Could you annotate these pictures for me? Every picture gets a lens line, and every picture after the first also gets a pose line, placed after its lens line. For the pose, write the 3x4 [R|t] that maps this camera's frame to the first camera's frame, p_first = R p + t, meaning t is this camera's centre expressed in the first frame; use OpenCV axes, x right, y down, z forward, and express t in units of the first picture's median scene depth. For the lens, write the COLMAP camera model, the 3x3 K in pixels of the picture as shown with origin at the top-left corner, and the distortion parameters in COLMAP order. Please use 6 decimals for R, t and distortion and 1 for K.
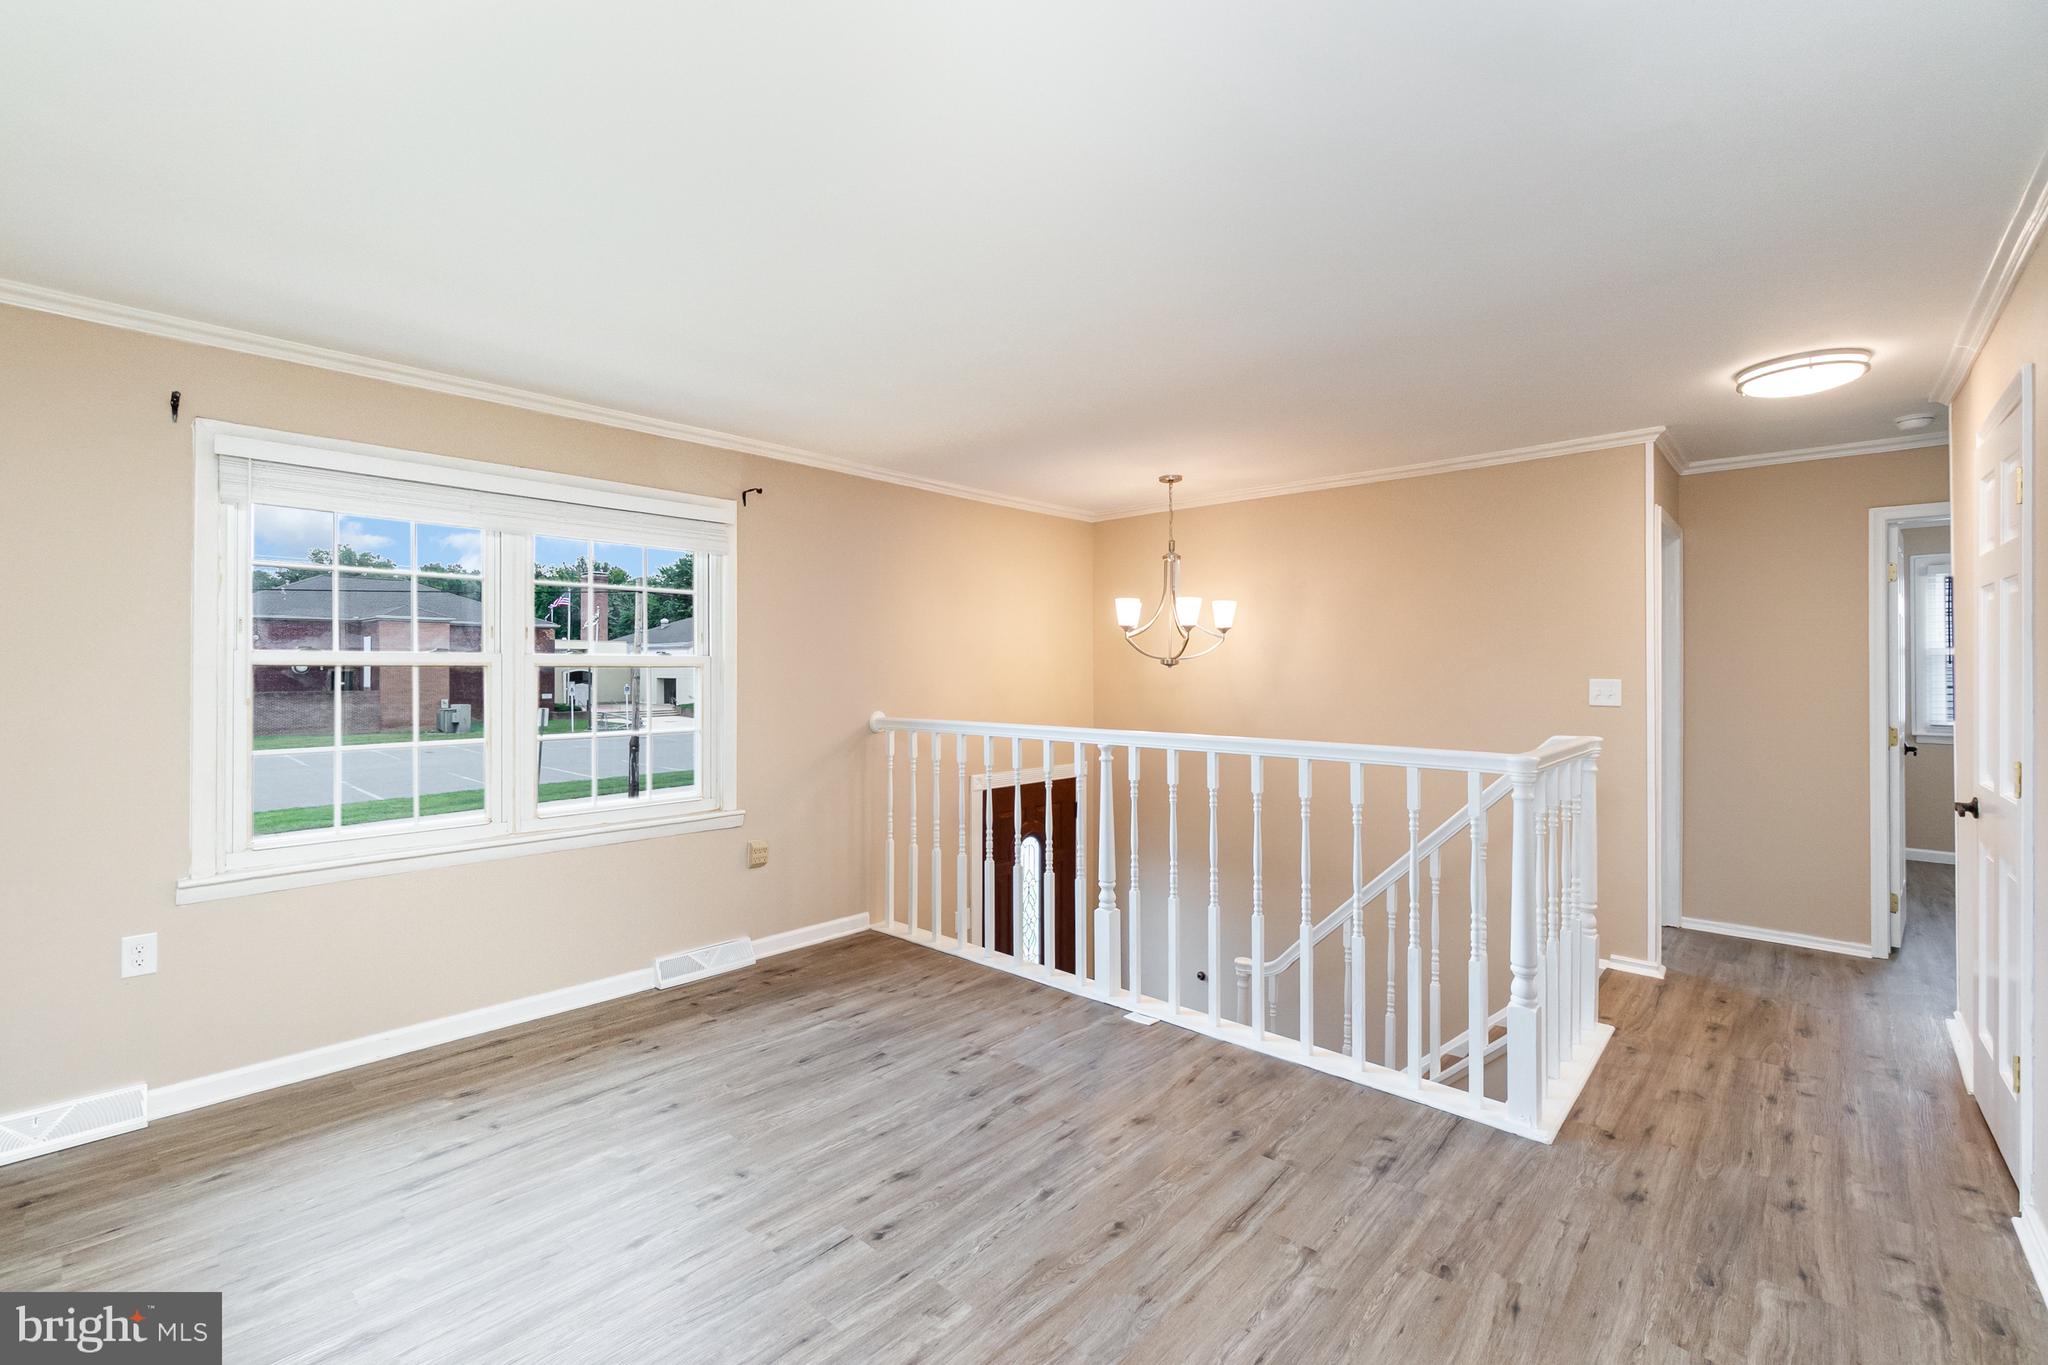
lens RADIAL K [[876.9, 0, 1023.0], [0, 876.9, 671.7], [0, 0, 1]] dist [-0.006456, -0.000042]
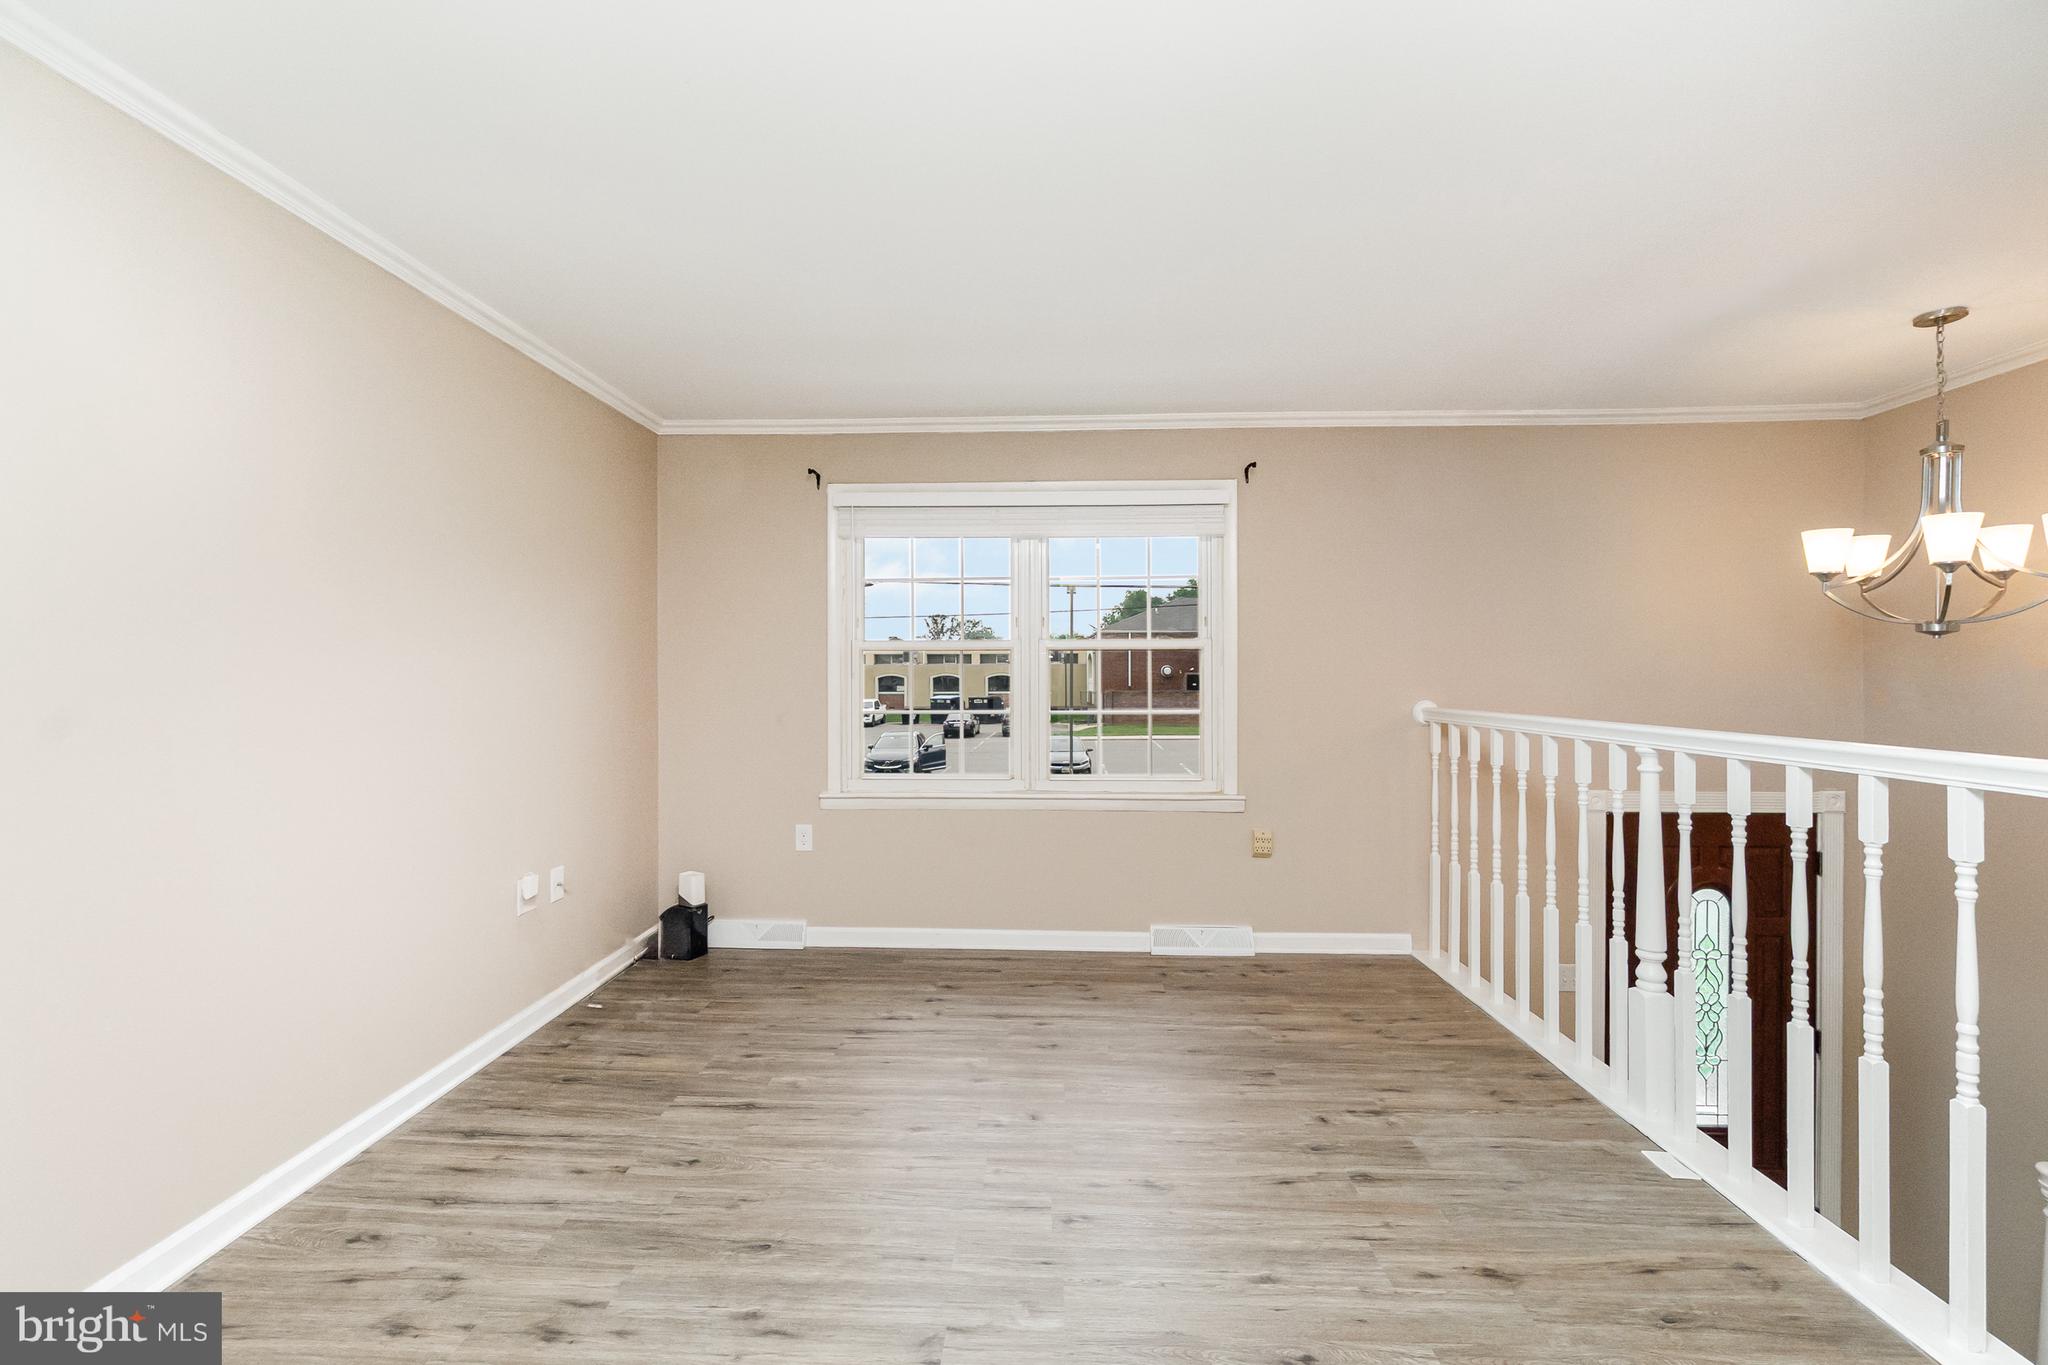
lens RADIAL K [[895.5, 0, 1024.0], [0, 895.5, 682.5], [0, 0, 1]] dist [0.002619, 0.000080]
pose [[0.647231, 0.002895, -0.762288, 0.348586], [0.001648, 0.999985, 0.005197, 0.032687], [0.762292, -0.004620, 0.647217, 0.209345]]
